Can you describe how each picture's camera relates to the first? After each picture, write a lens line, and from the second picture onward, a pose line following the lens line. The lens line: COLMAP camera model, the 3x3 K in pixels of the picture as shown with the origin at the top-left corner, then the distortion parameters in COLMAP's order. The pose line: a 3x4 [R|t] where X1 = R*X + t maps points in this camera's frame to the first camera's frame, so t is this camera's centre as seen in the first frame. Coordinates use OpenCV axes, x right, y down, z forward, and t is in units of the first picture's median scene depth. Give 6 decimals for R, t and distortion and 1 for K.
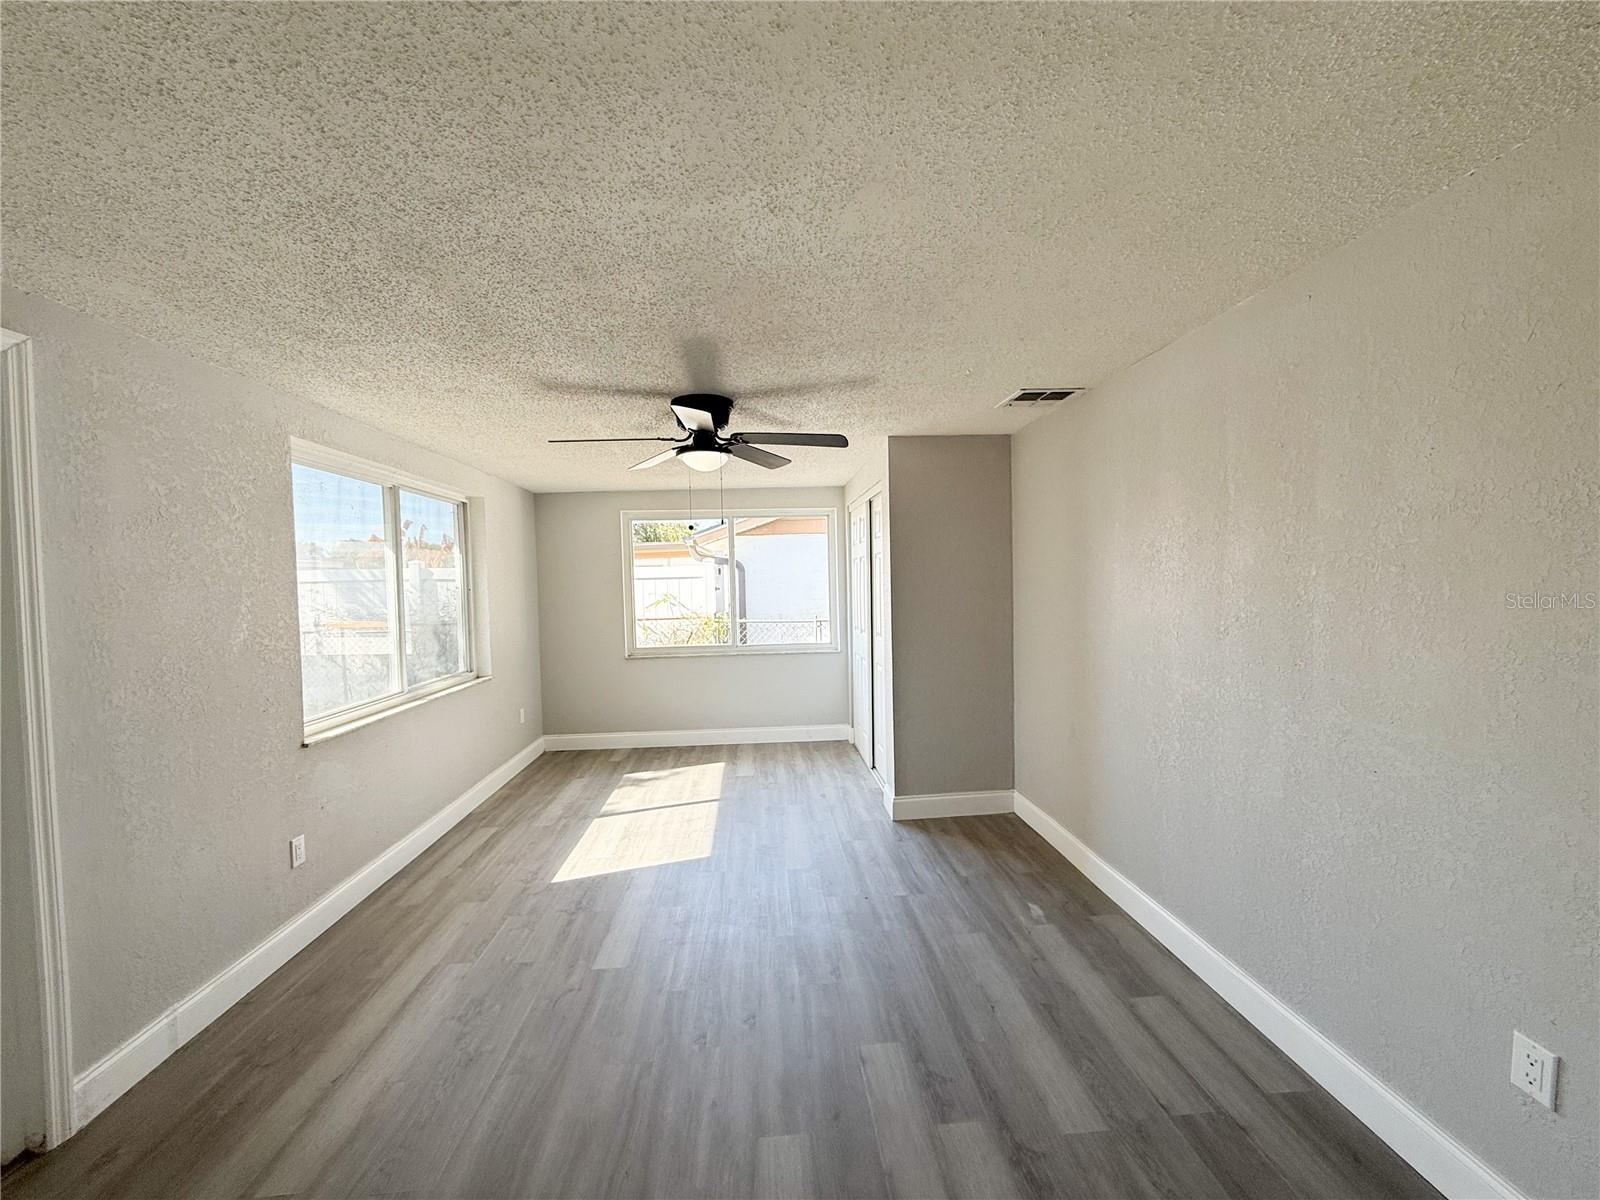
lens RADIAL K [[644.1, 0, 797.3], [0, 644.1, 598.8], [0, 0, 1]] dist [0.003437, 0.000639]
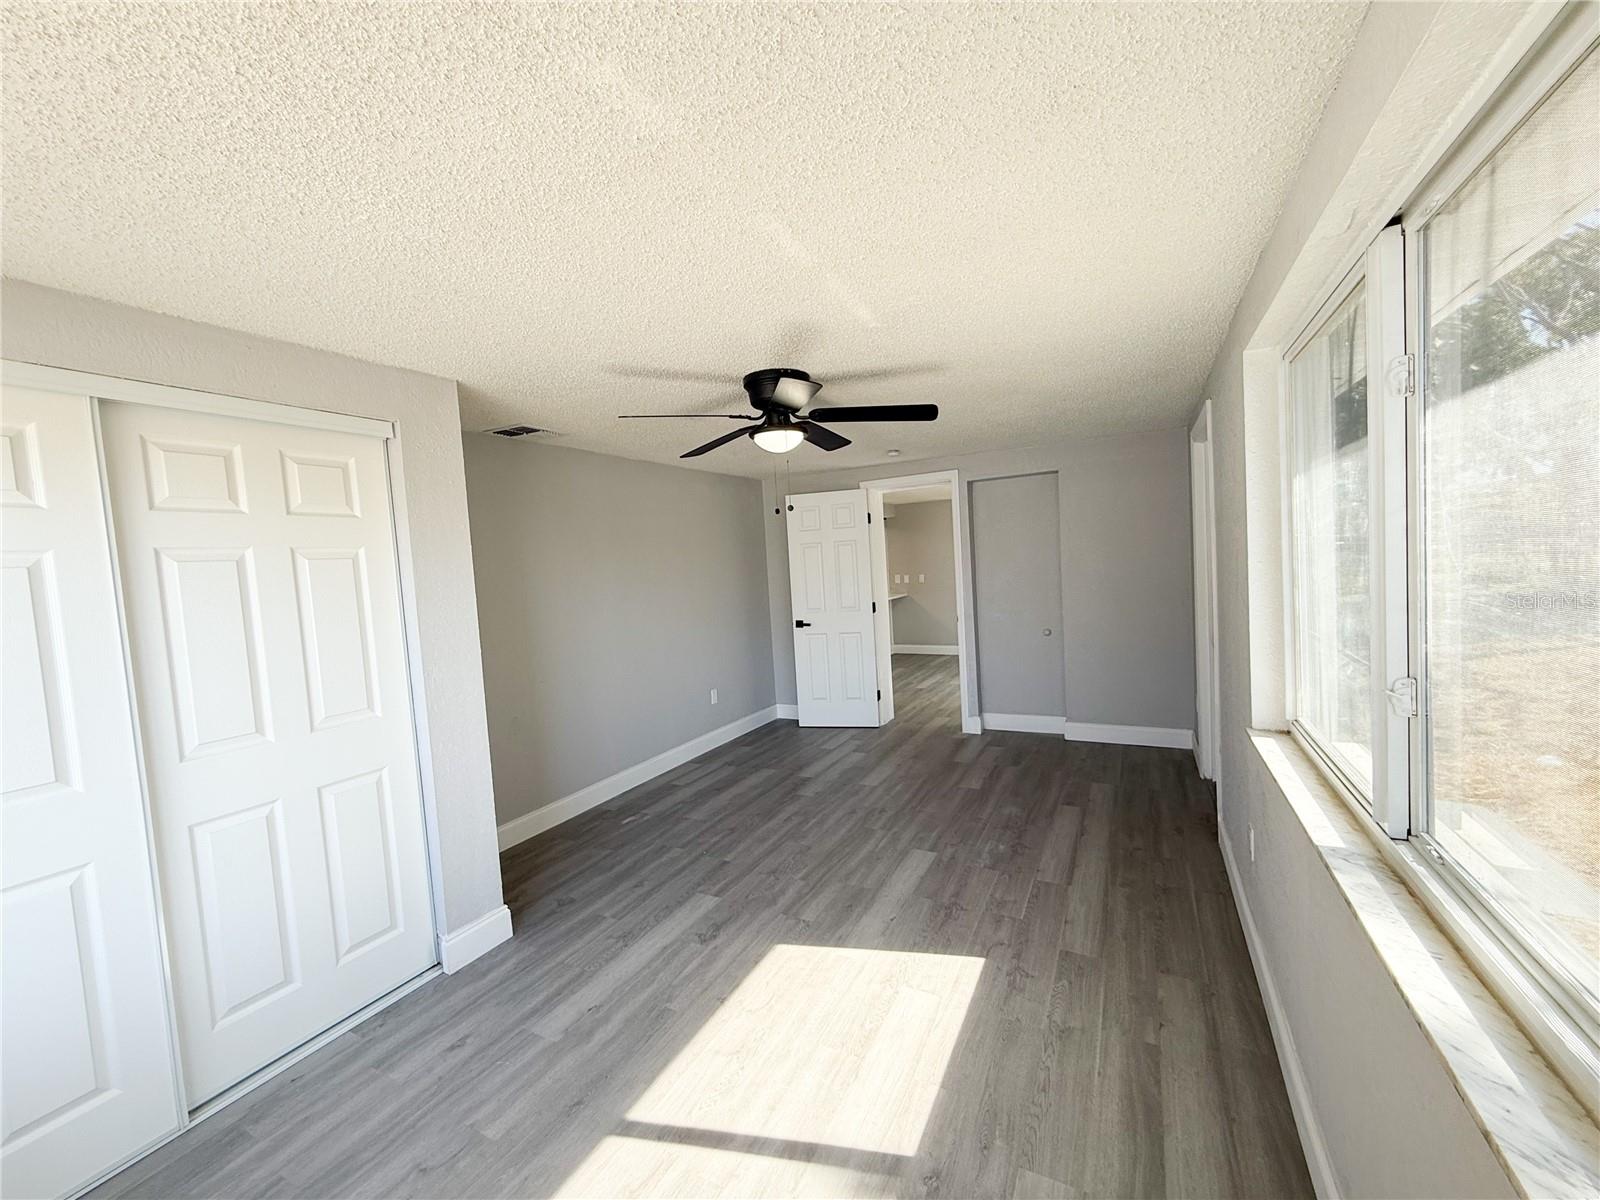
lens RADIAL K [[644.1, 0, 798.3], [0, 644.1, 605.5], [0, 0, 1]] dist [0.003437, 0.000639]
pose [[-0.850533, 0.043584, 0.524113, -0.691302], [0.097056, 0.992451, 0.074974, -0.047135], [-0.516889, 0.114636, -0.848342, 1.934307]]
